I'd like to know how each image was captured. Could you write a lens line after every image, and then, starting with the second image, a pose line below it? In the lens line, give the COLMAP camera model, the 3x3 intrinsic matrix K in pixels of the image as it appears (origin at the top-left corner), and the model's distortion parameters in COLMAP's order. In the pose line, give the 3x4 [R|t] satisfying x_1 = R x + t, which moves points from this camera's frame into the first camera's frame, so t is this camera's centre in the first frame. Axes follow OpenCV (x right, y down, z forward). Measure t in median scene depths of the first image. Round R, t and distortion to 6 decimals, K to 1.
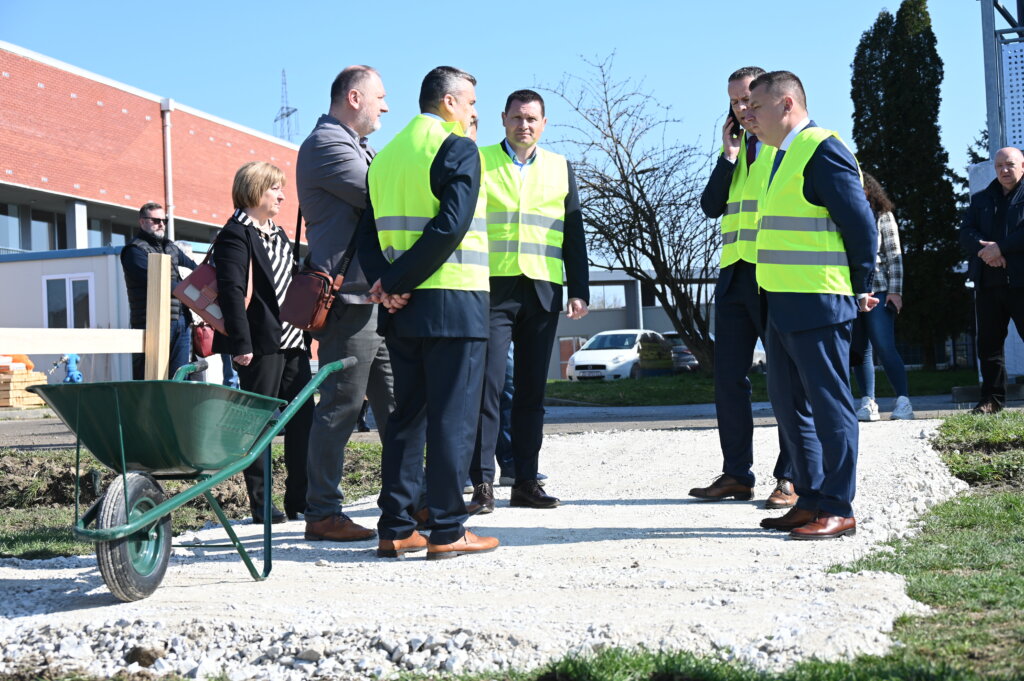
lens RADIAL K [[1711.8, 0, 509.4], [0, 1711.8, 343.7], [0, 0, 1]] dist [0.014494, 0.000000]
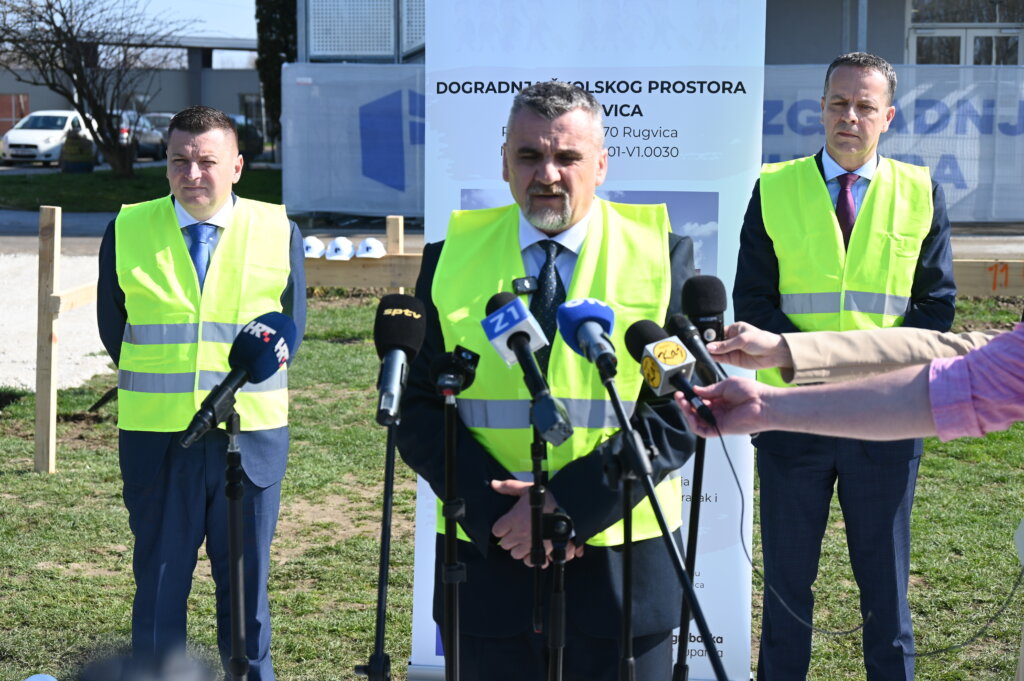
lens RADIAL K [[1707.5, 0, 508.6], [0, 1707.5, 337.9], [0, 0, 1]] dist [-0.028390, 0.000000]
pose [[0.948972, 0.006274, 0.315297, -0.000590], [-0.049539, 0.990355, 0.129396, -0.037254], [-0.311444, -0.138412, 0.940130, -0.230886]]
